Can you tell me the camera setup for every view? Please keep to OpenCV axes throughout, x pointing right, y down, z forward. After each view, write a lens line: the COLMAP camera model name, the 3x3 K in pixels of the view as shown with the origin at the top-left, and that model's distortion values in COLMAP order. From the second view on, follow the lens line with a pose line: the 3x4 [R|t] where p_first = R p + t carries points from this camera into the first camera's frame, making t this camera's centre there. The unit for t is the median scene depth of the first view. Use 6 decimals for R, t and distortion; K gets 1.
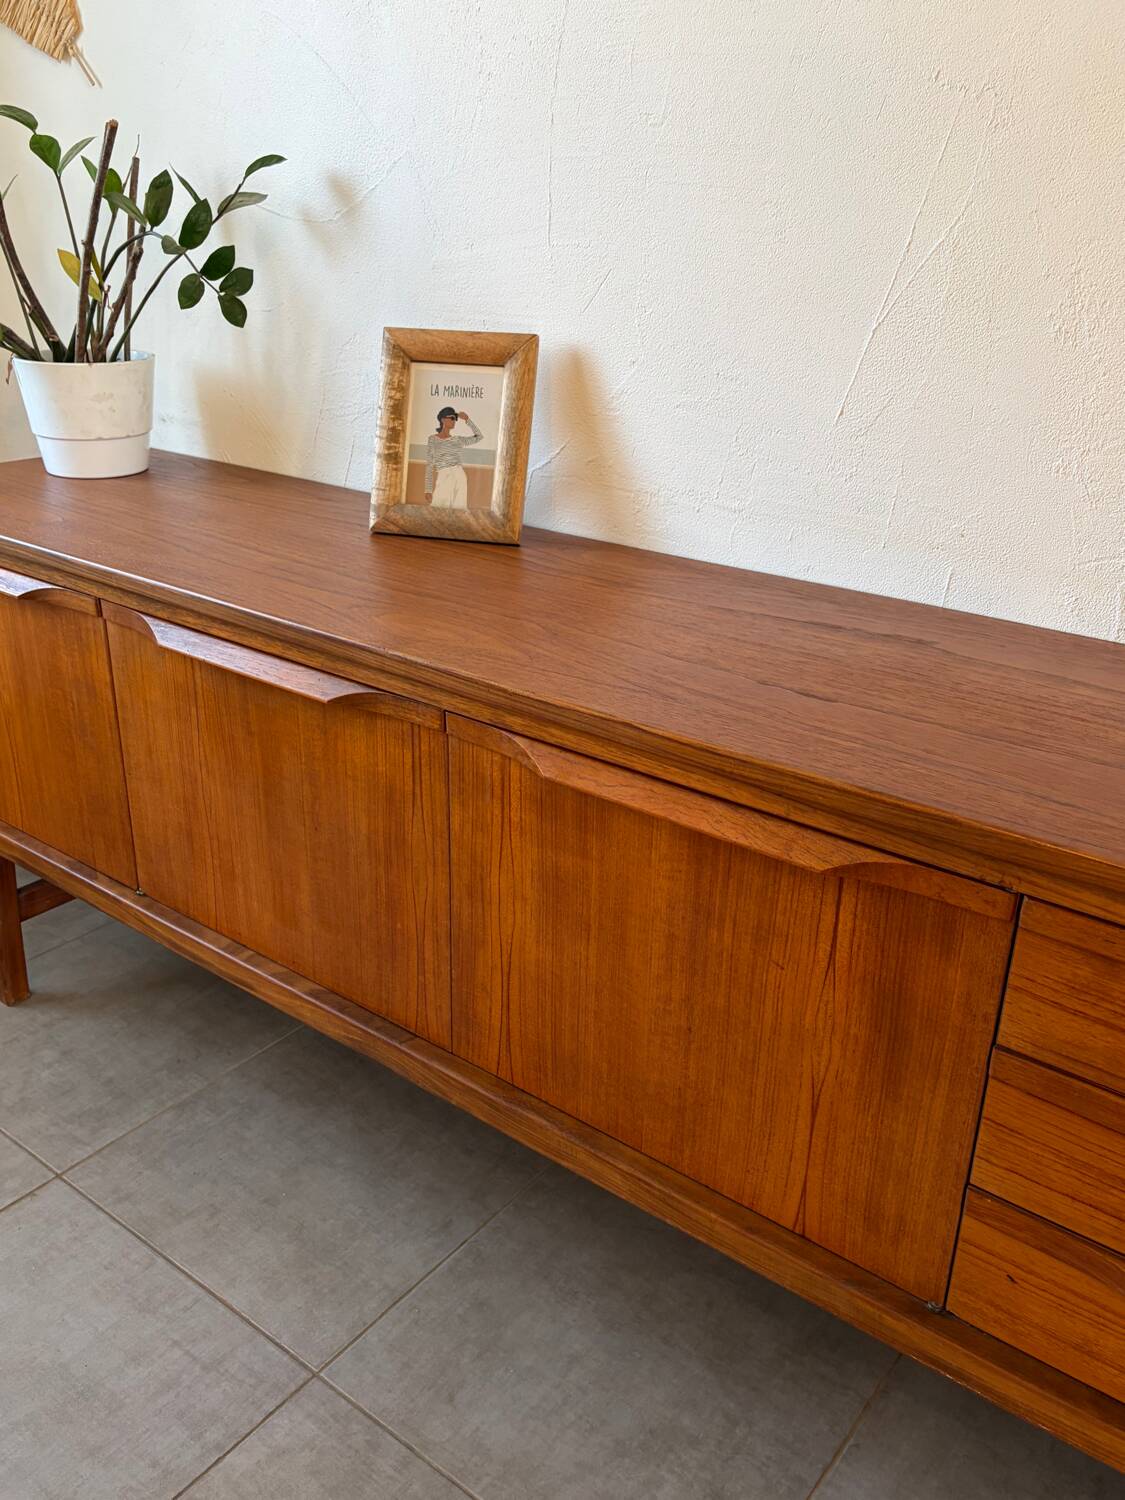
lens RADIAL K [[1264.2, 0, 550.5], [0, 1264.2, 750.7], [0, 0, 1]] dist [0.043549, -0.044103]
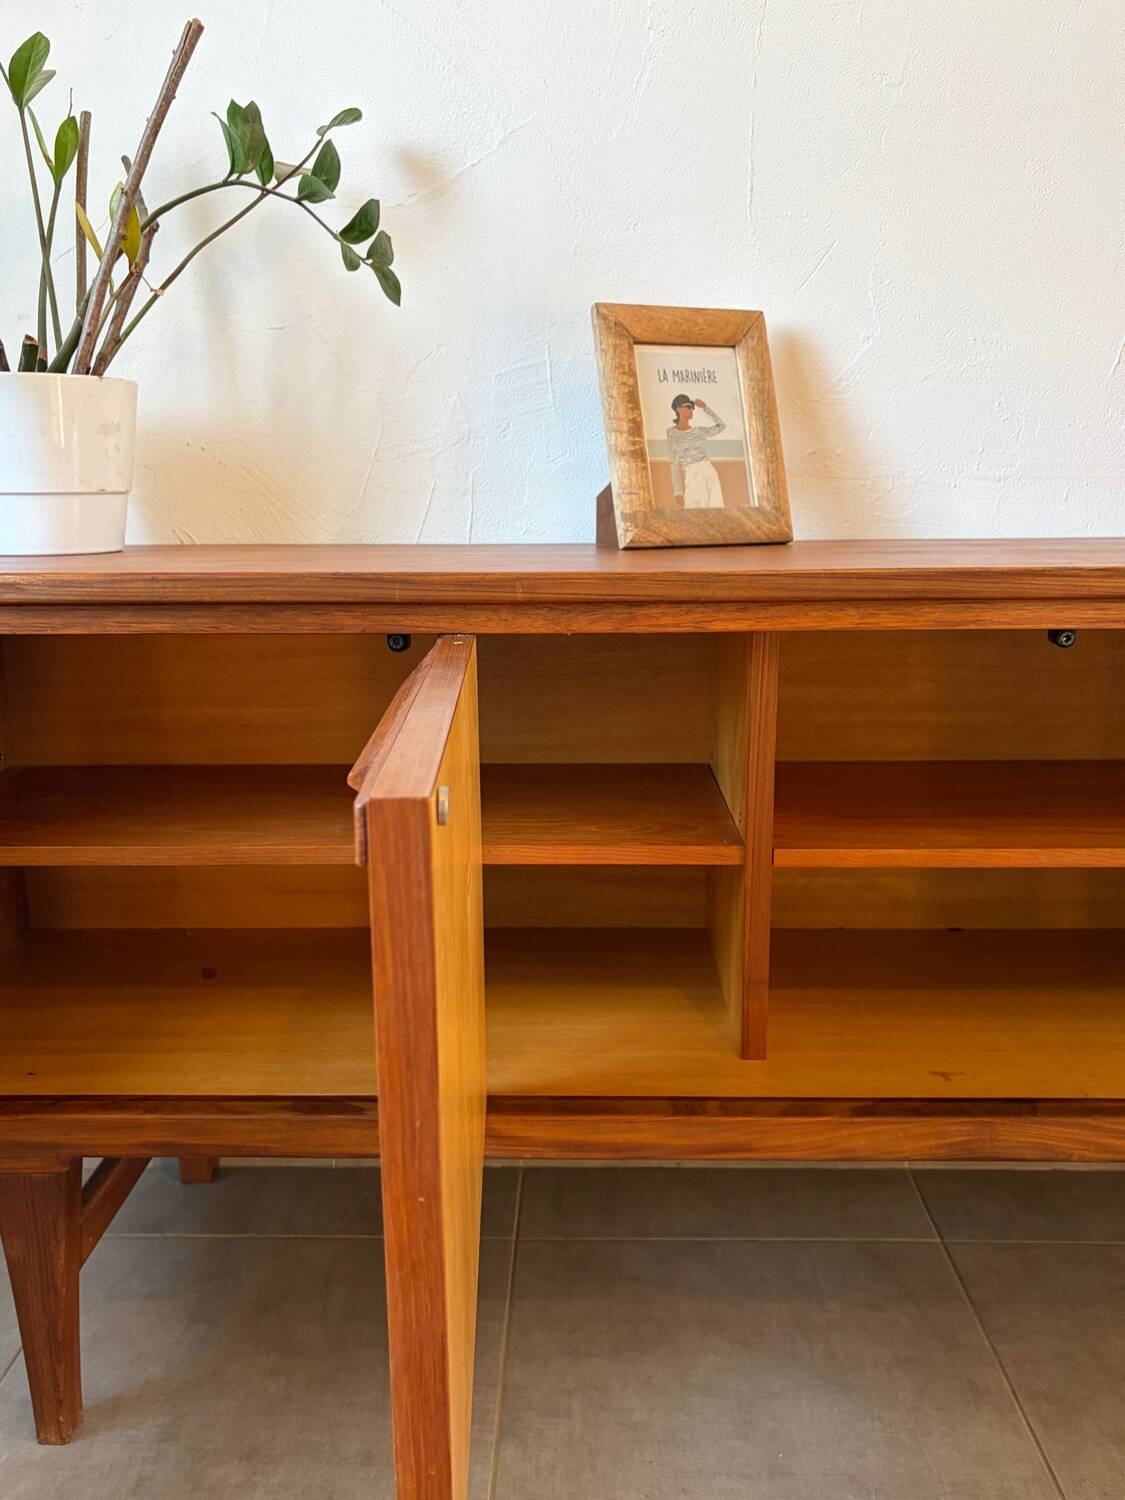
lens RADIAL K [[1264.2, 0, 547.1], [0, 1264.2, 758.5], [0, 0, 1]] dist [0.043549, -0.044103]
pose [[0.805120, -0.152761, 0.573102, -0.775652], [0.258698, 0.959952, -0.107554, 0.030819], [-0.533720, 0.234855, 0.812395, 0.492112]]
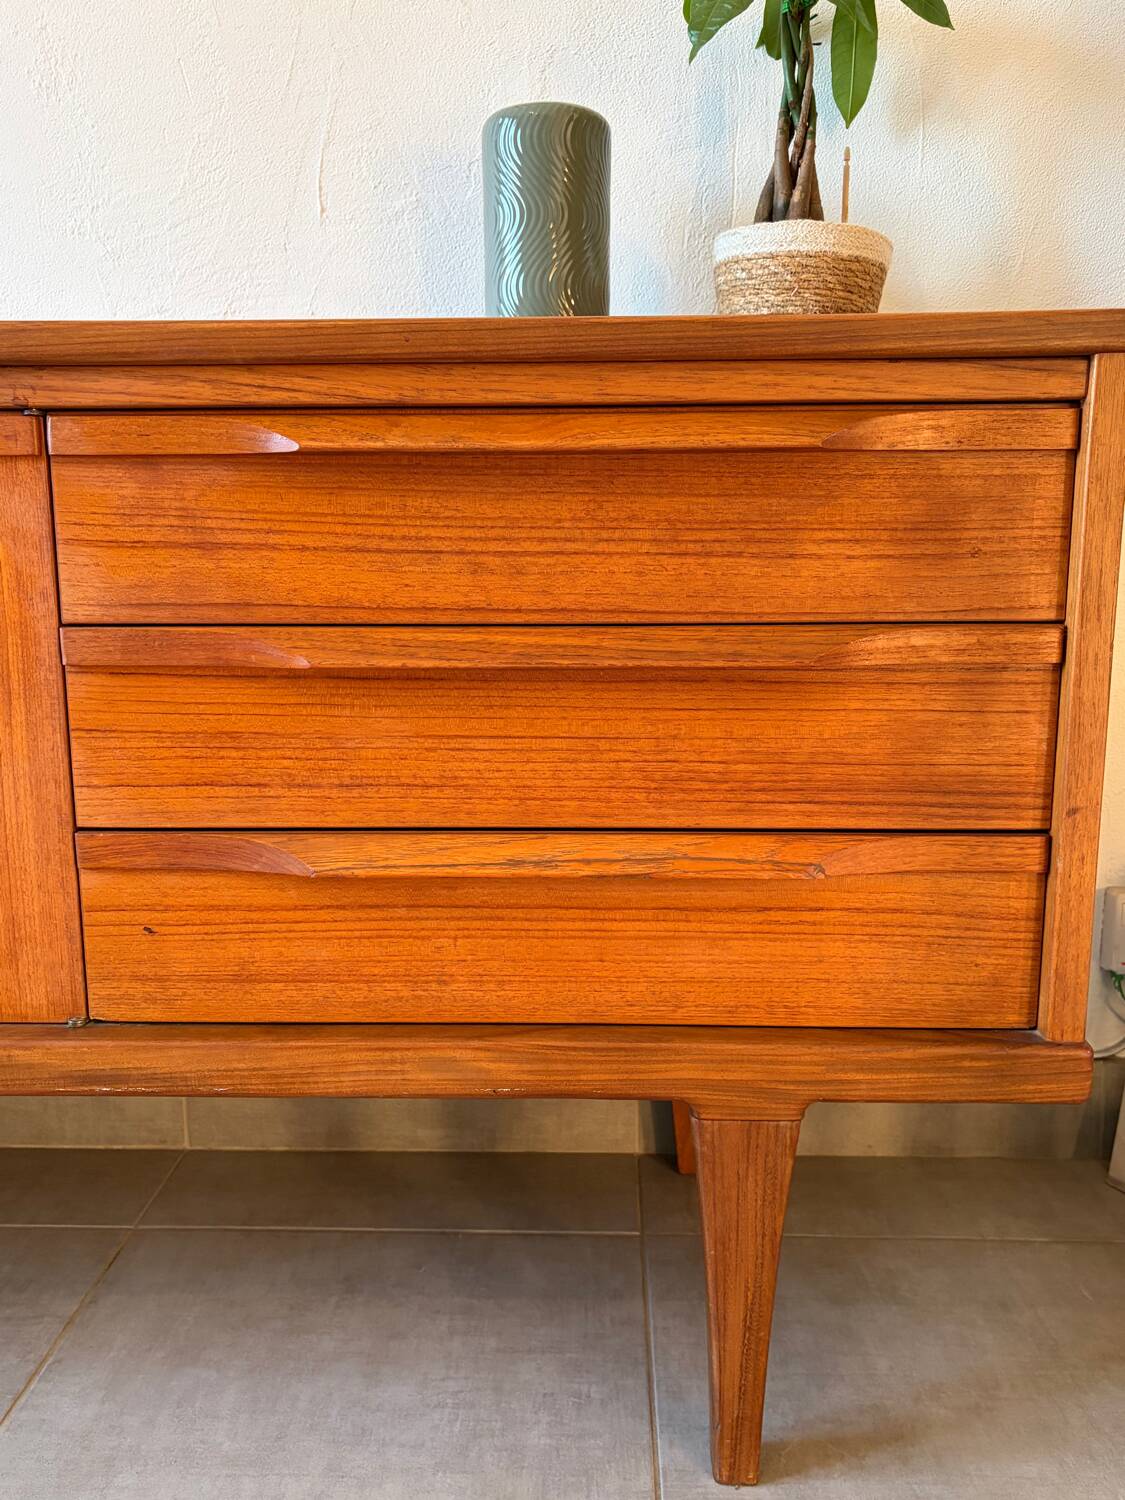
lens RADIAL K [[1264.2, 0, 557.6], [0, 1264.2, 753.0], [0, 0, 1]] dist [0.043549, -0.044103]
pose [[0.811870, -0.122672, 0.570806, 0.085280], [0.249966, 0.956572, -0.149956, 0.368424], [-0.527621, 0.264427, 0.807276, 0.109550]]
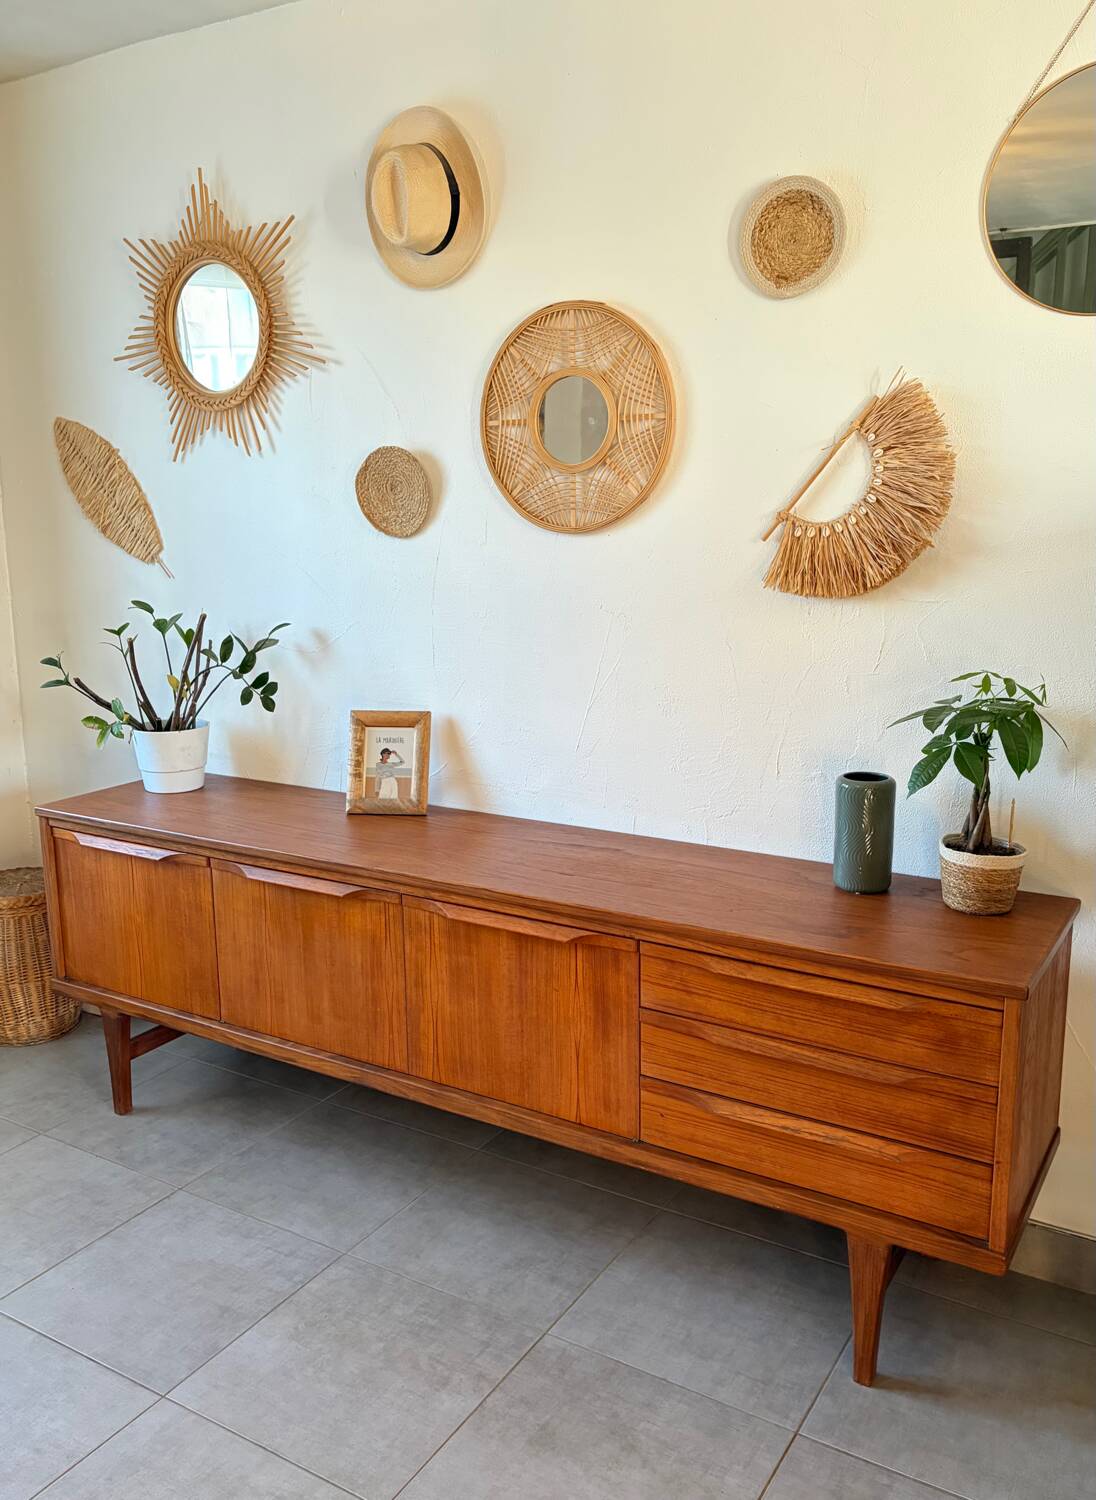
lens RADIAL K [[1258.7, 0, 530.1], [0, 1258.7, 750.7], [0, 0, 1]] dist [0.042191, -0.045694]
pose [[0.994544, -0.052880, 0.089925, -0.039982], [0.070075, 0.977212, -0.200364, 0.154544], [-0.077280, 0.205573, 0.975586, -1.032801]]
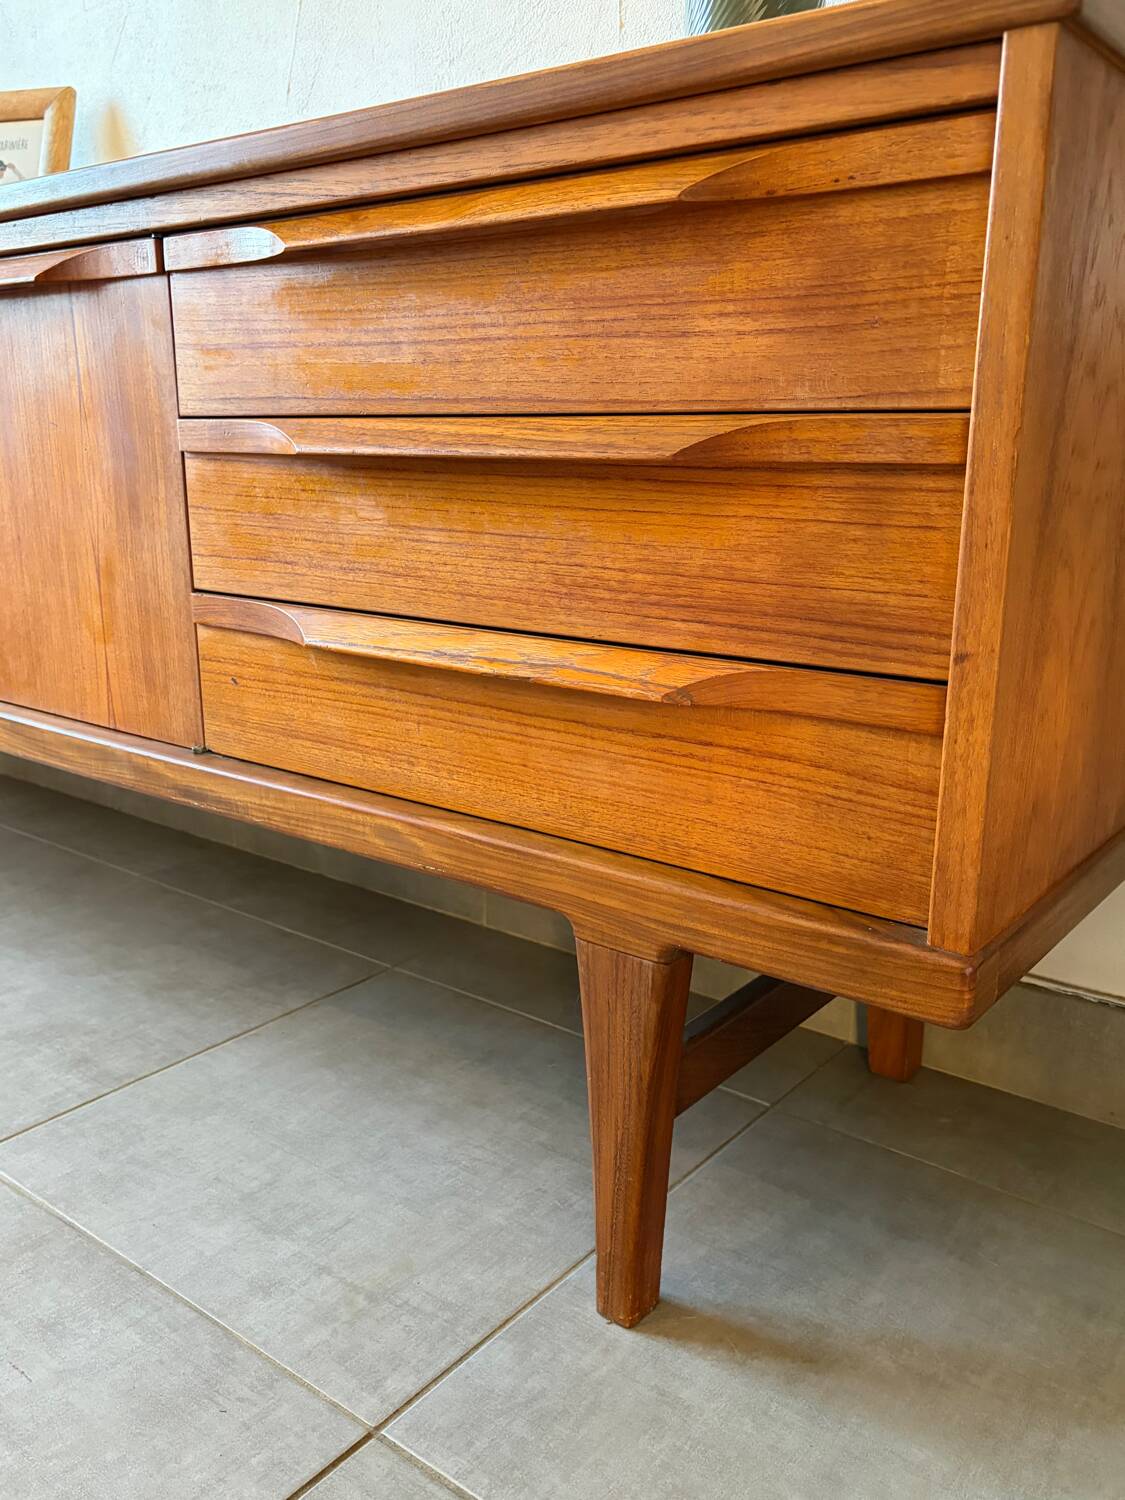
lens RADIAL K [[1264.2, 0, 561.7], [0, 1264.2, 759.4], [0, 0, 1]] dist [0.043549, -0.044103]
pose [[0.999783, -0.014779, -0.014651, 0.472161], [0.012356, 0.988069, -0.153516, 0.470816], [0.016745, 0.153302, 0.988038, 0.013920]]
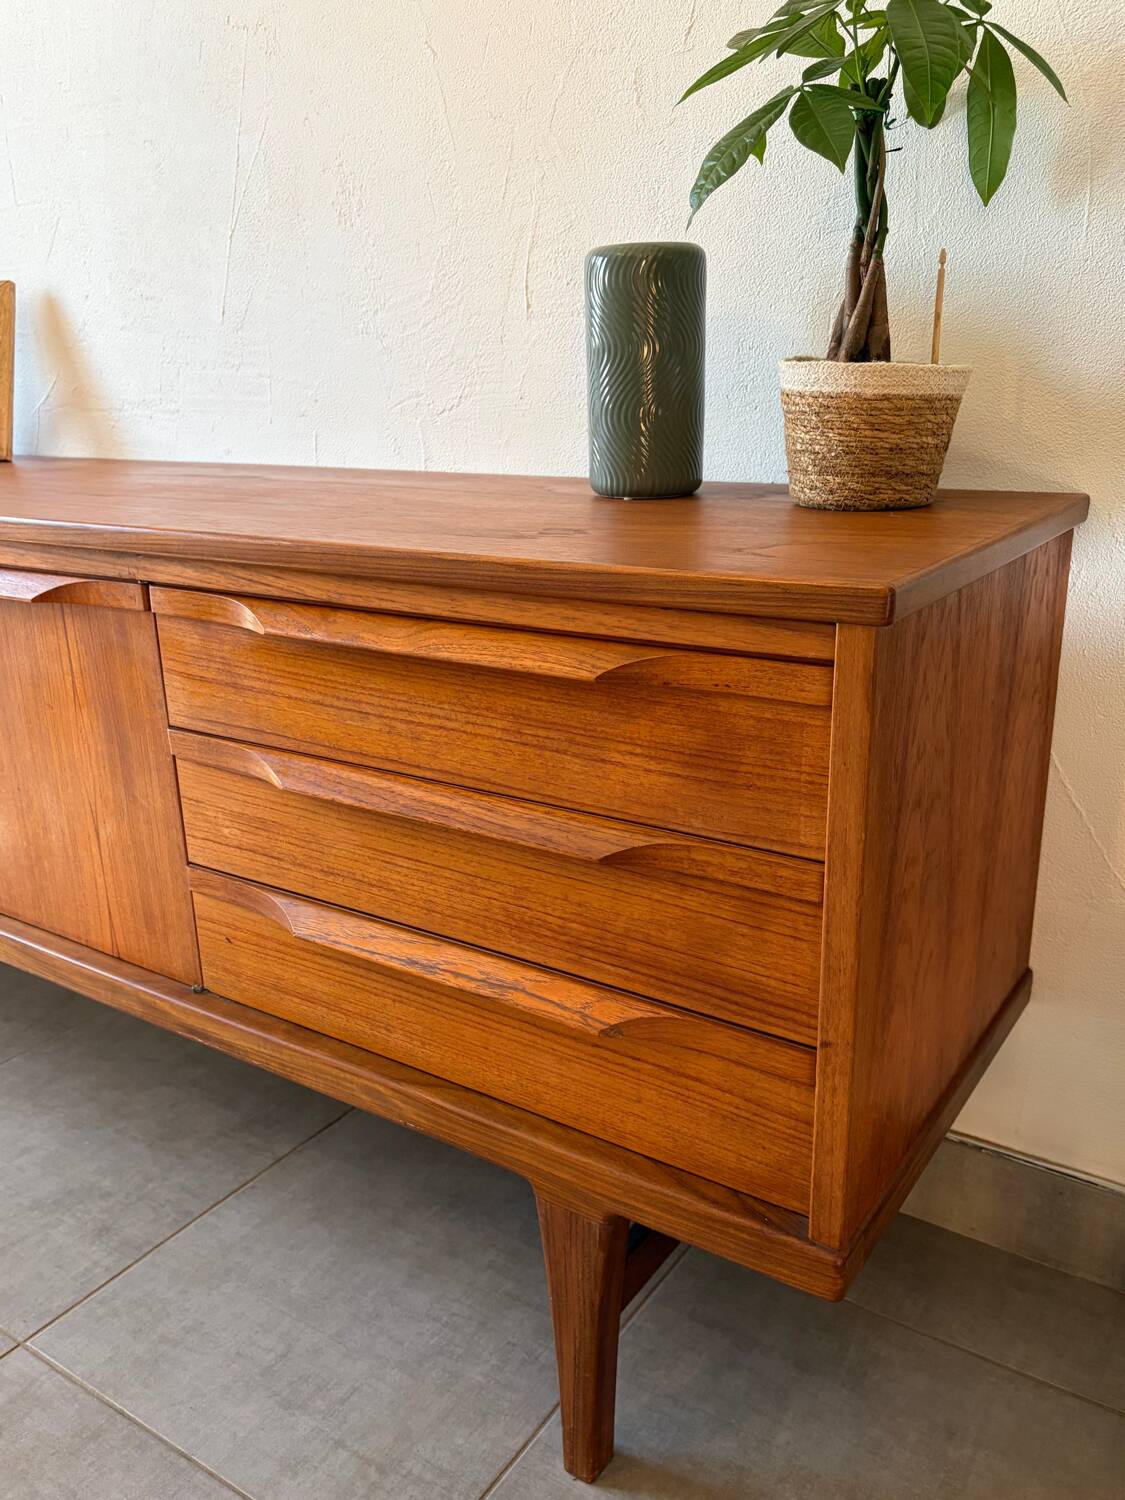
lens RADIAL K [[1264.2, 0, 548.0], [0, 1264.2, 752.2], [0, 0, 1]] dist [0.043549, -0.044103]
pose [[0.997426, -0.062705, 0.034763, 0.466328], [0.065735, 0.993376, -0.094250, 0.276123], [-0.028623, 0.096292, 0.994941, -0.147727]]
